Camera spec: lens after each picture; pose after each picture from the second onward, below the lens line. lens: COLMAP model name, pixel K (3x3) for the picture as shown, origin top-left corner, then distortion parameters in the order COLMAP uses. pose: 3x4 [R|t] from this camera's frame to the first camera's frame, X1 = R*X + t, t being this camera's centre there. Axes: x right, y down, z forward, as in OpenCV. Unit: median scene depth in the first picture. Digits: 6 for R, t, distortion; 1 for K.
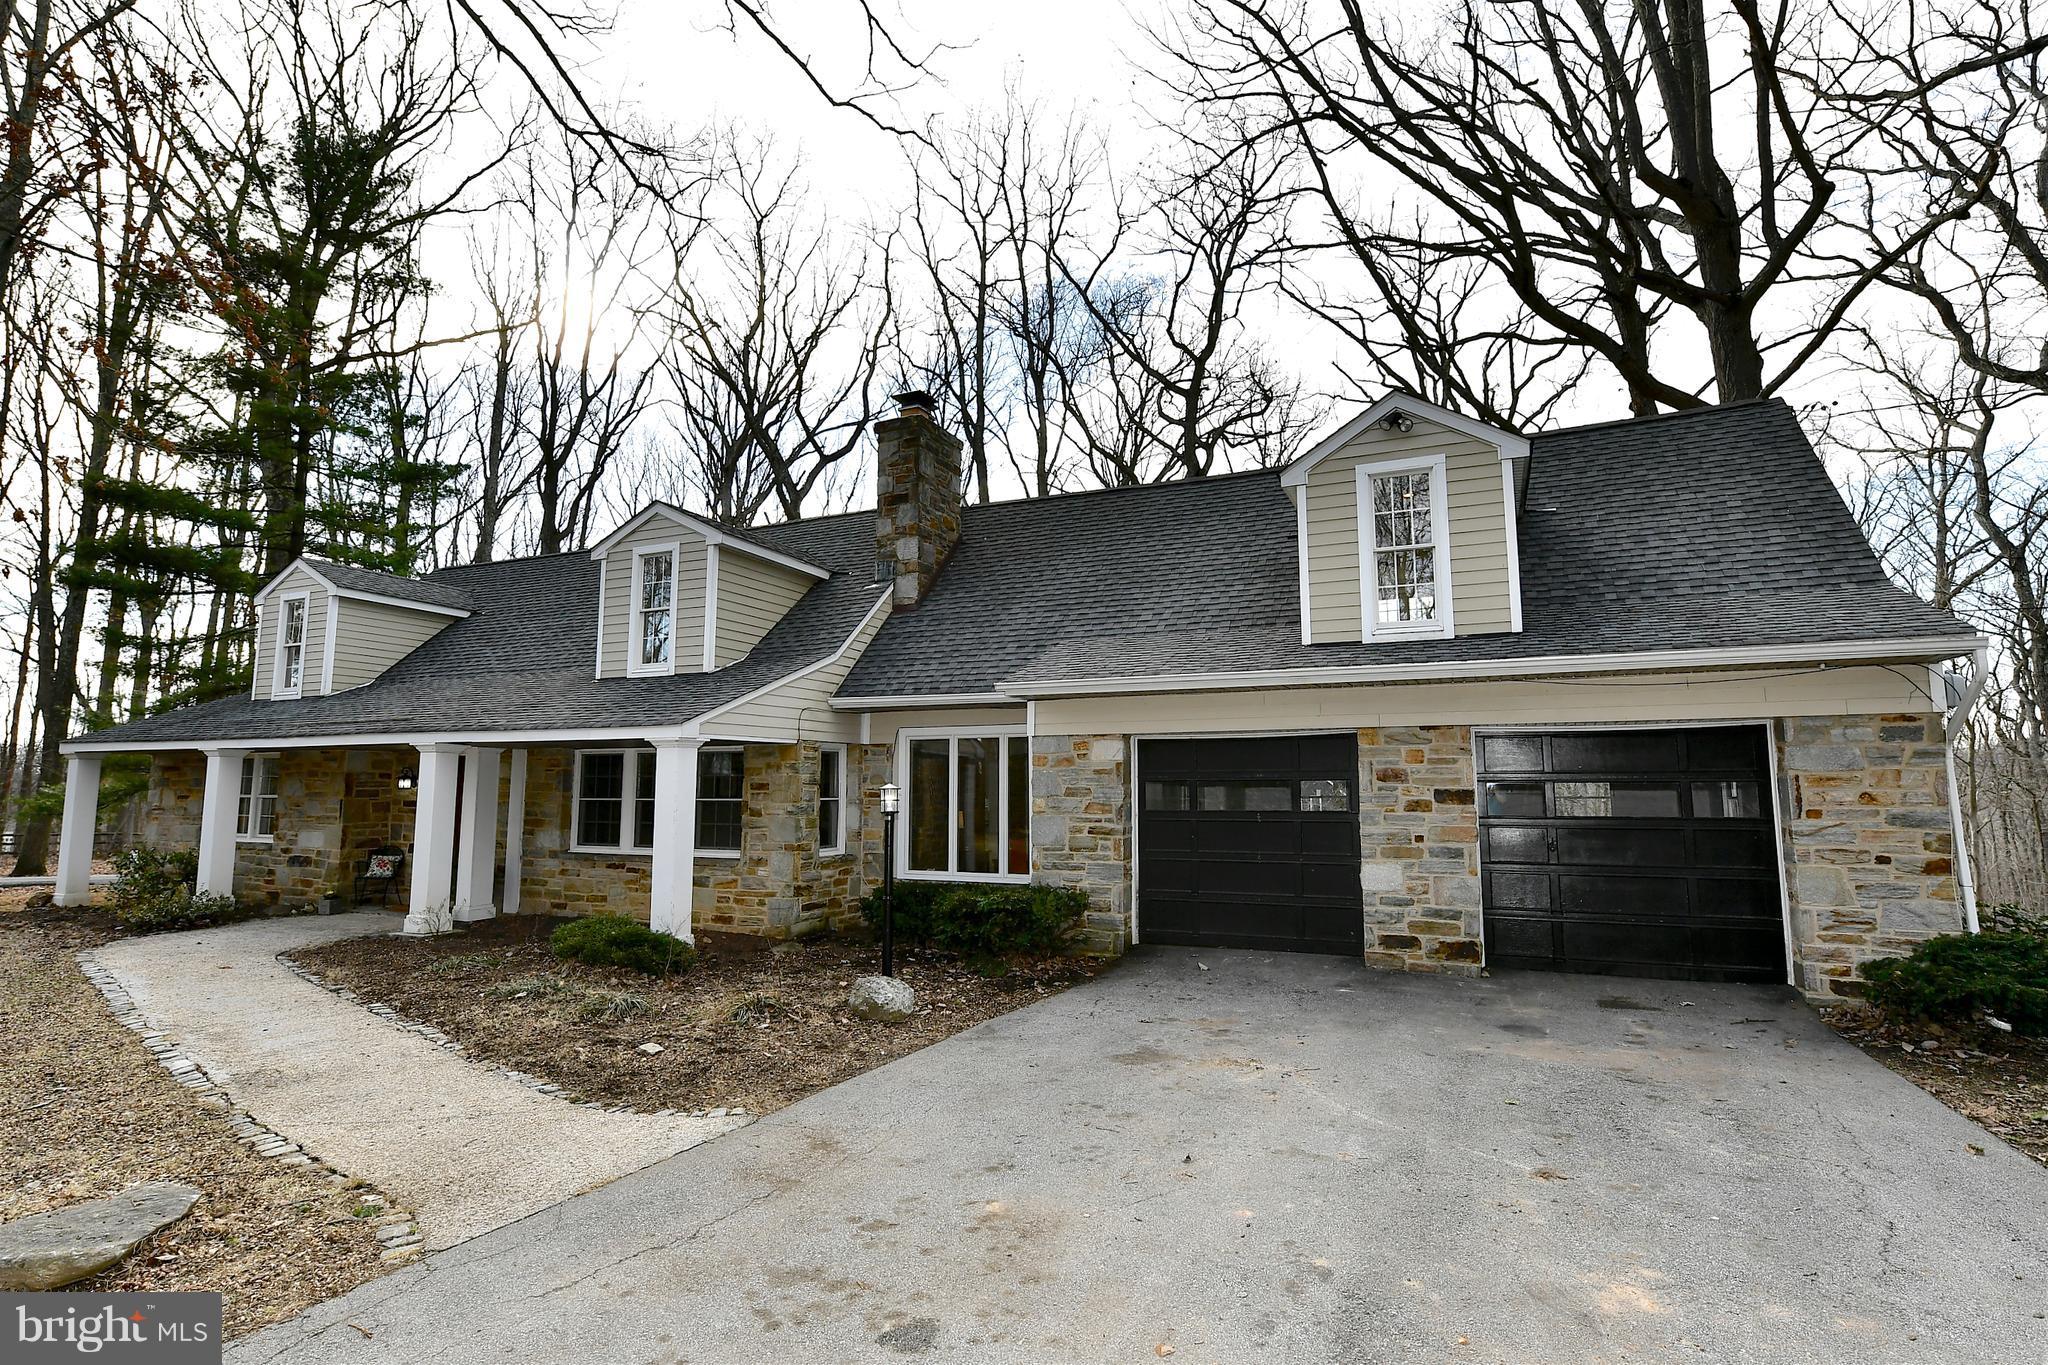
lens RADIAL K [[993.0, 0, 1024.0], [0, 993.0, 682.5], [0, 0, 1]] dist [-0.002616, -0.000338]
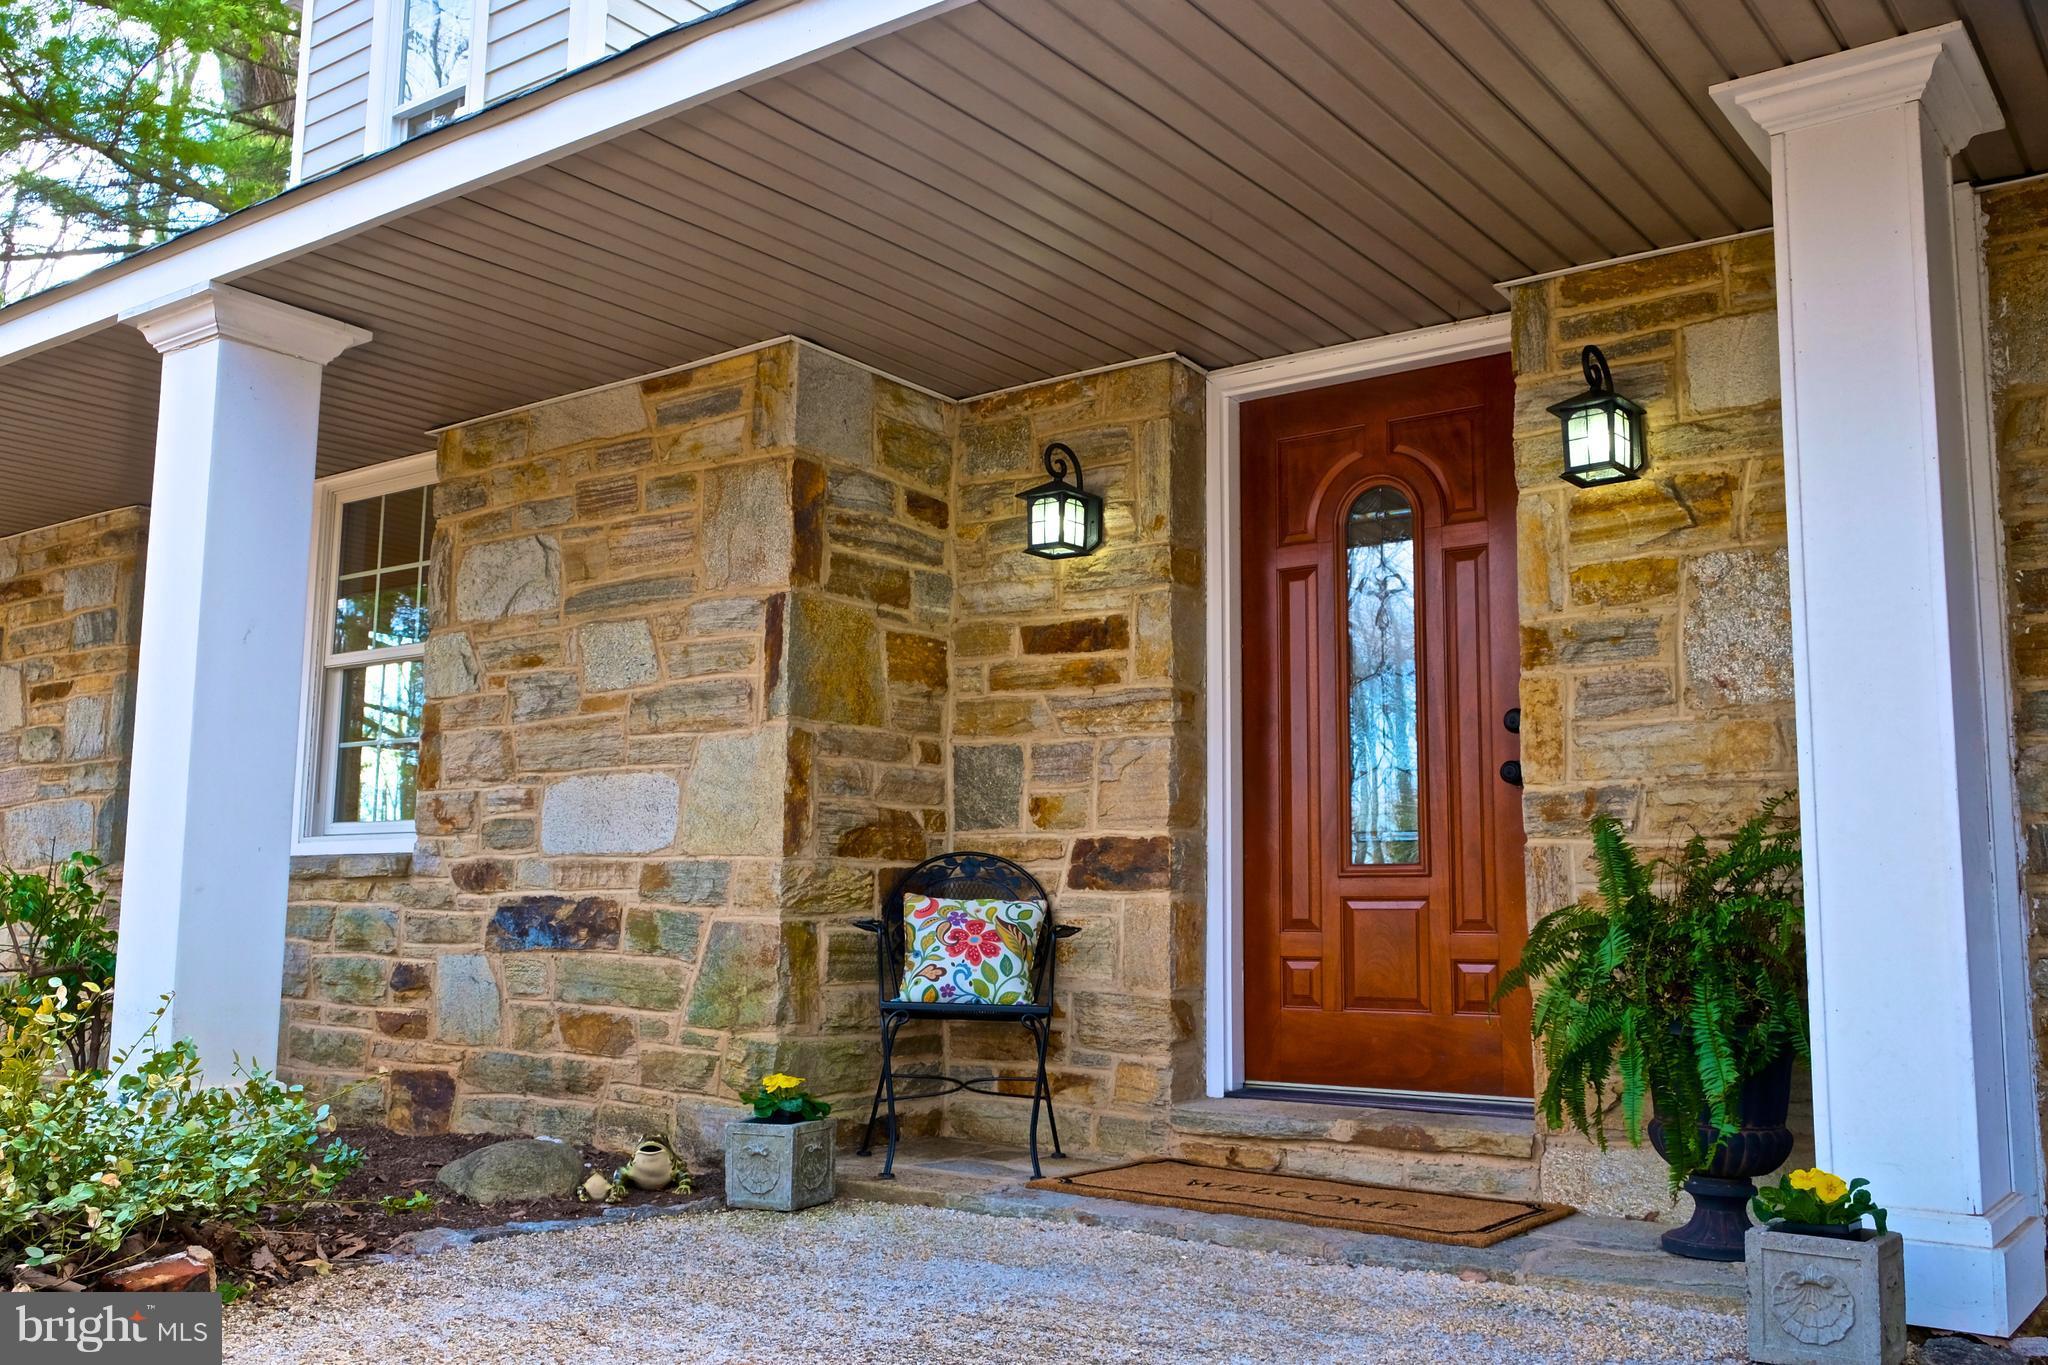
lens RADIAL K [[1794.5, 0, 1024.0], [0, 1794.5, 682.5], [0, 0, 1]] dist [-0.000657, -0.000791]
pose [[0.977386, -0.016998, -0.210778, -0.557815], [0.009967, 0.999359, -0.034378, 0.144461], [0.211228, 0.031500, 0.976929, 0.660276]]
